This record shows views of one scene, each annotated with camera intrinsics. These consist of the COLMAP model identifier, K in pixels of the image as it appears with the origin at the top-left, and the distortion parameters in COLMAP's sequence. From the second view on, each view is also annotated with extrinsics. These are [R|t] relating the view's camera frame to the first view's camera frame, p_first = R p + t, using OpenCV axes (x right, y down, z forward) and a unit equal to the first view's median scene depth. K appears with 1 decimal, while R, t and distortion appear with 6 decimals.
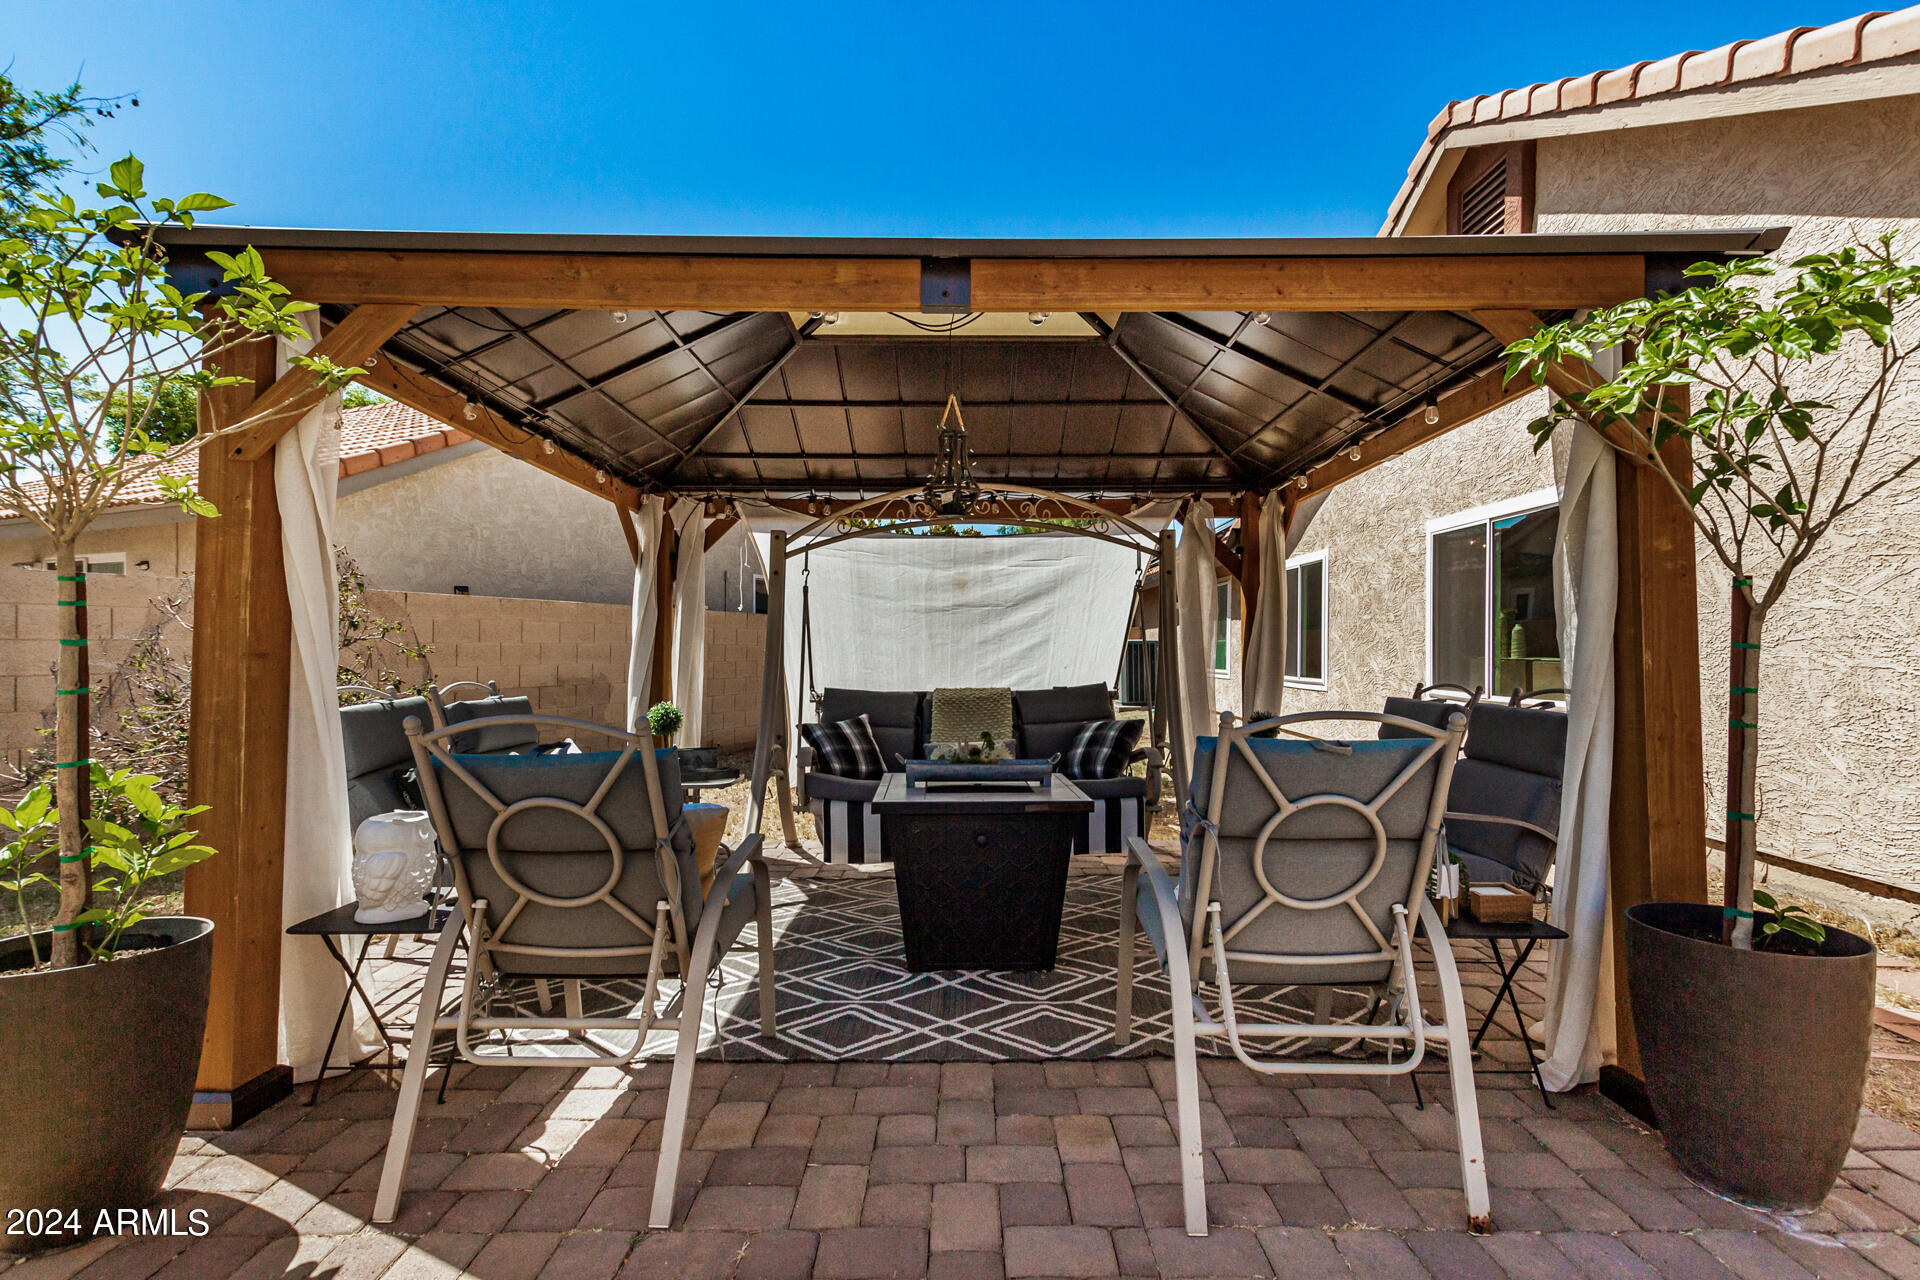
lens RADIAL K [[872.5, 0, 963.4], [0, 872.5, 638.0], [0, 0, 1]] dist [0.007706, -0.000659]
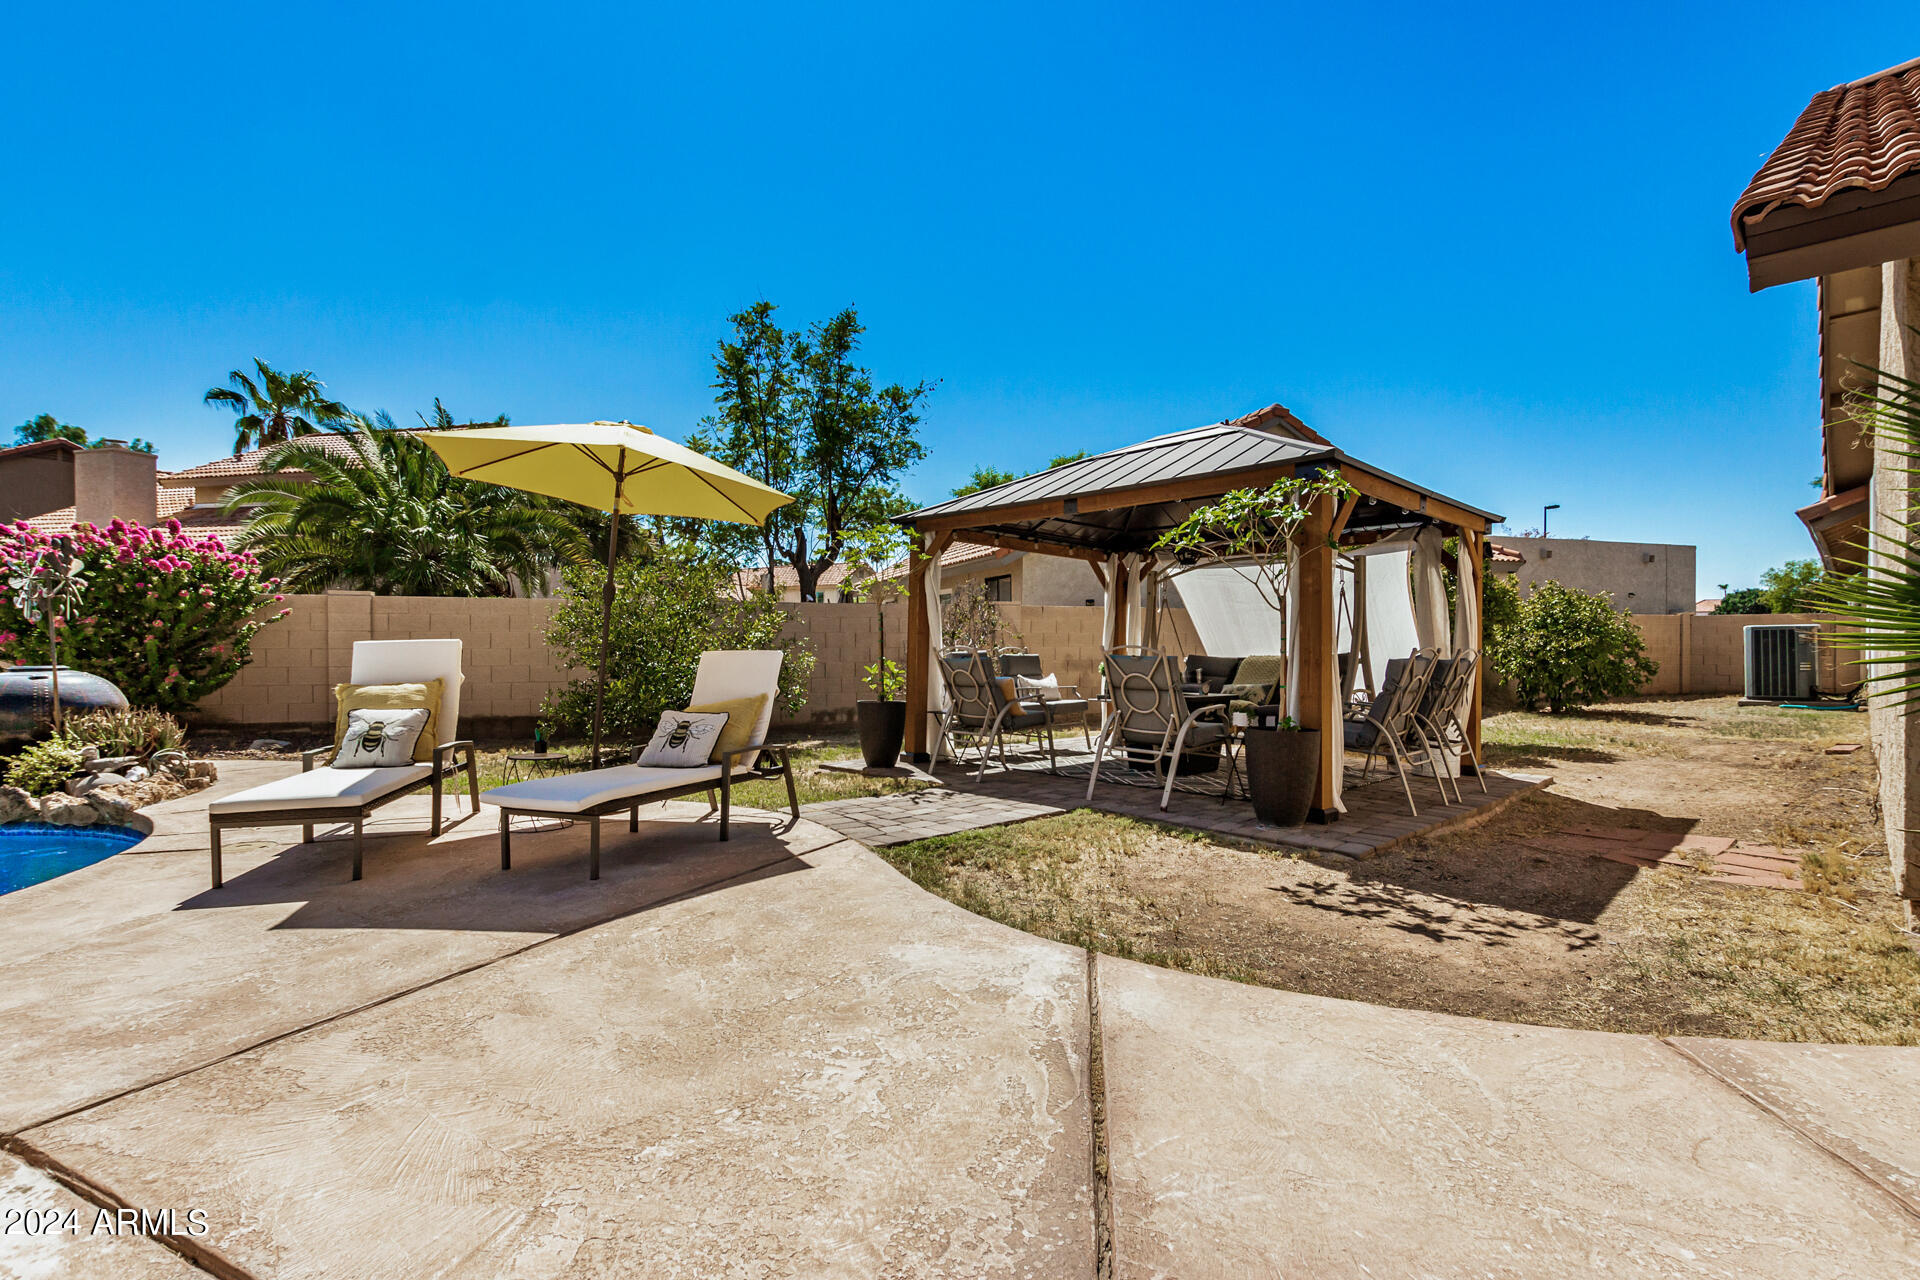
lens RADIAL K [[872.5, 0, 971.1], [0, 872.5, 647.5], [0, 0, 1]] dist [0.007706, -0.000659]
pose [[0.701513, 0.001251, -0.712656, 0.838877], [0.010127, 0.999880, 0.011724, 0.017272], [0.712585, -0.015441, 0.701416, -0.599112]]
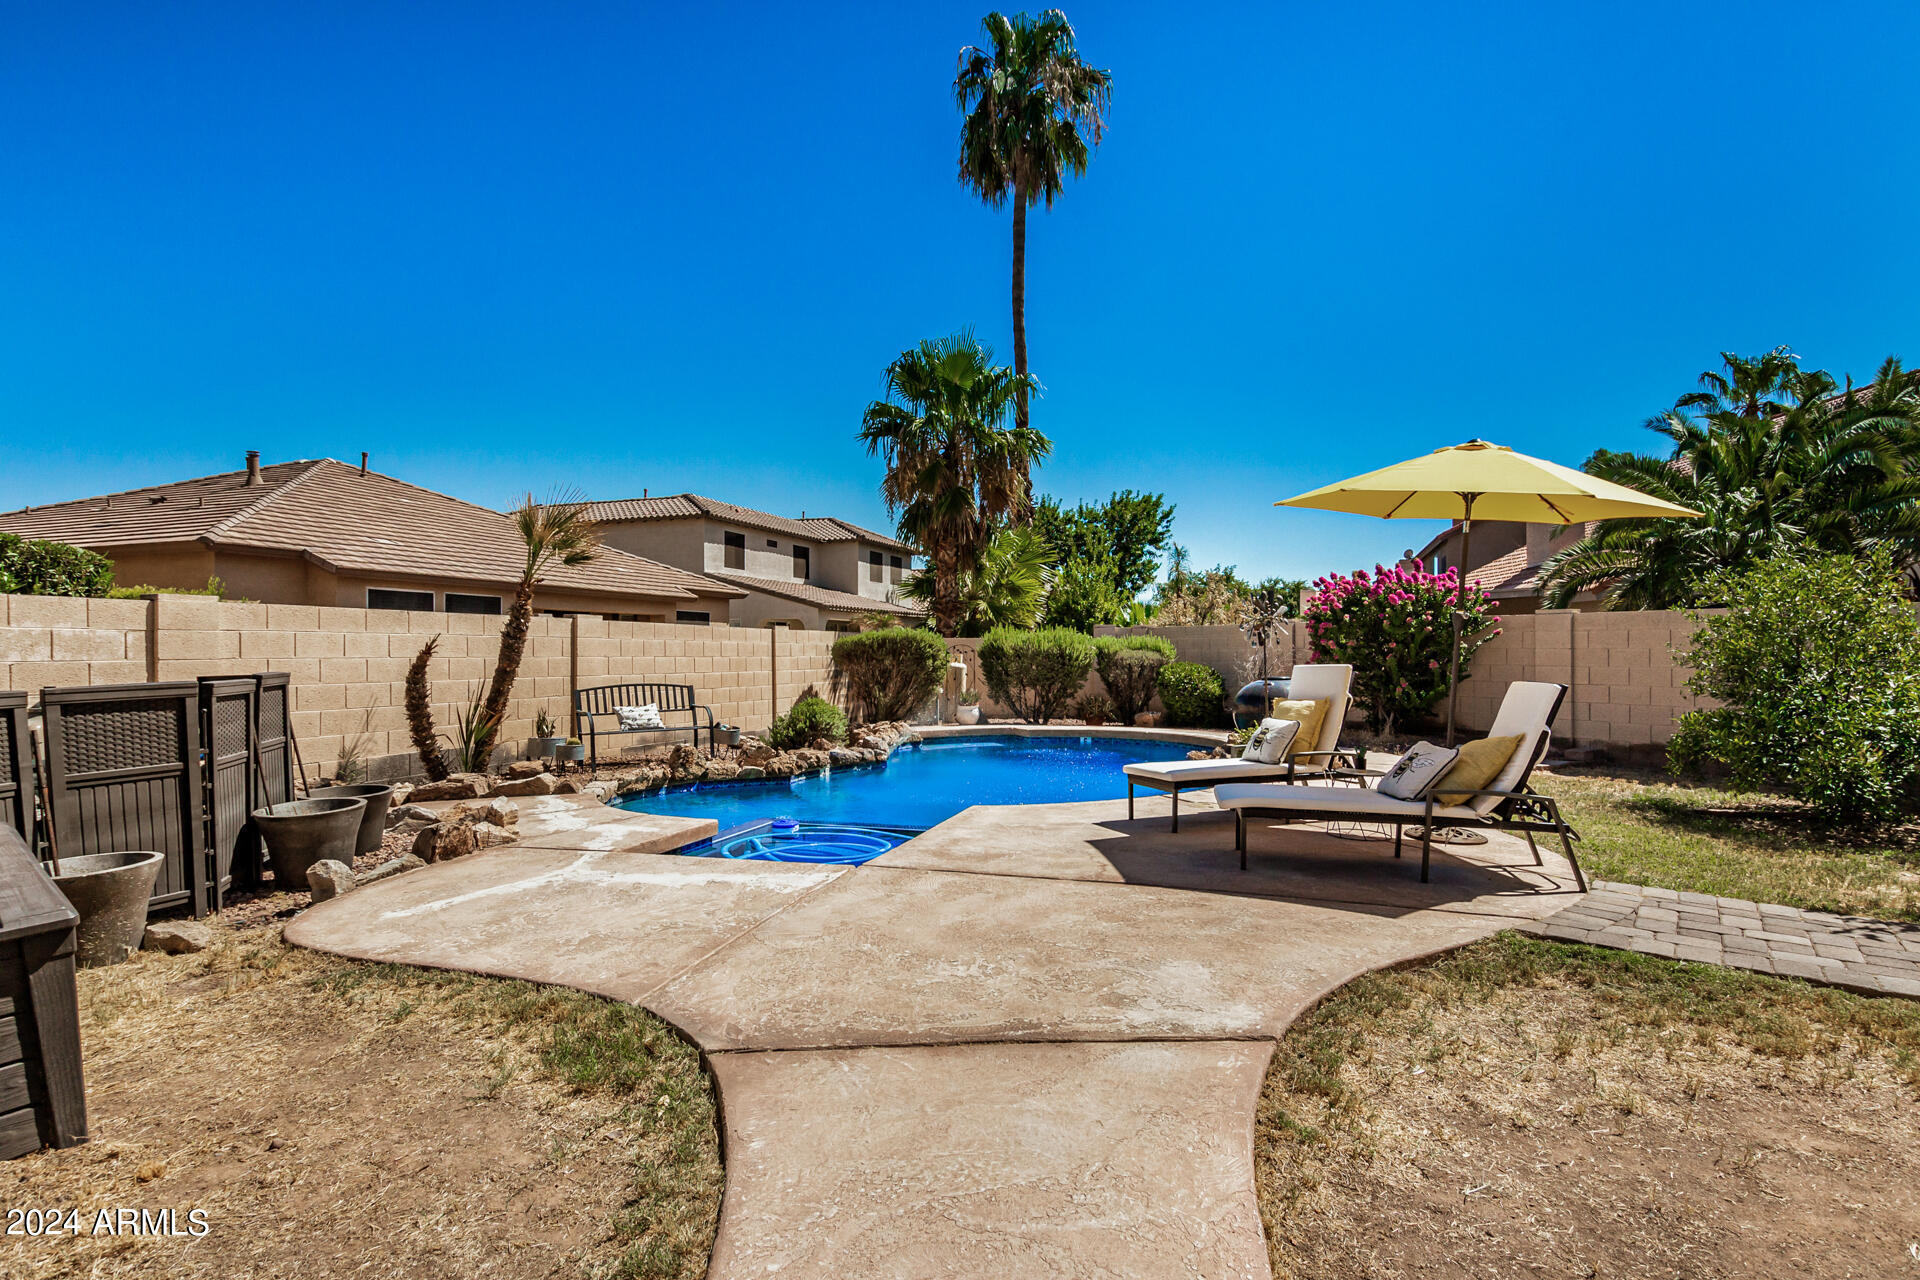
lens RADIAL K [[962.4, 0, 960.3], [0, 962.4, 645.5], [0, 0, 1]] dist [-0.001679, 0.000625]
pose [[-0.611079, -0.006204, -0.791546, 1.051792], [0.009052, 0.999849, -0.014825, 0.002134], [0.791518, -0.016225, -0.610930, 0.094253]]
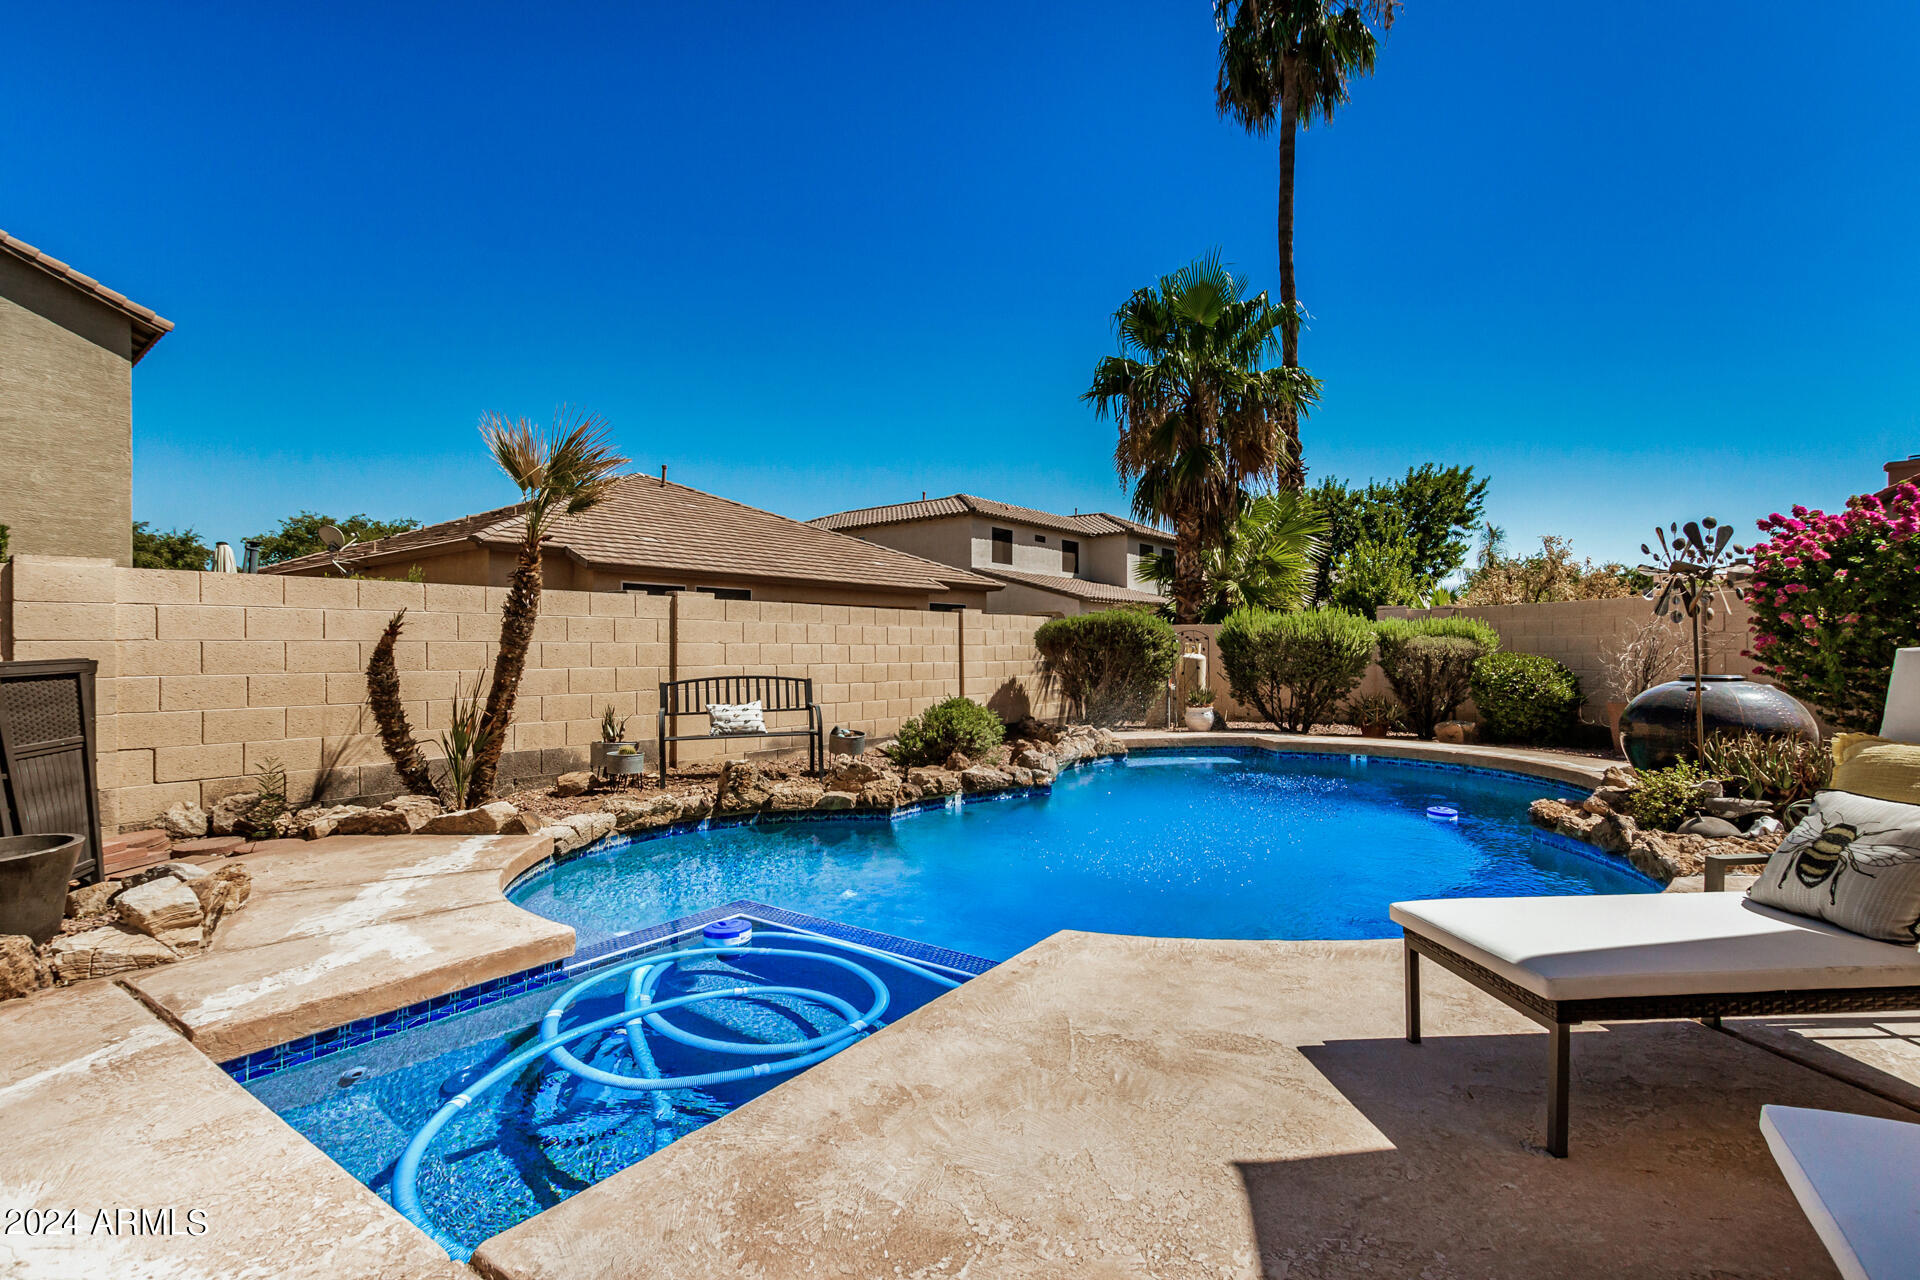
lens RADIAL K [[872.5, 0, 966.2], [0, 872.5, 650.5], [0, 0, 1]] dist [0.007706, -0.000659]
pose [[-0.826253, 0.001764, -0.563296, 0.317183], [0.006370, 0.999960, -0.006212, 0.016146], [0.563263, -0.008721, -0.826232, -0.279366]]
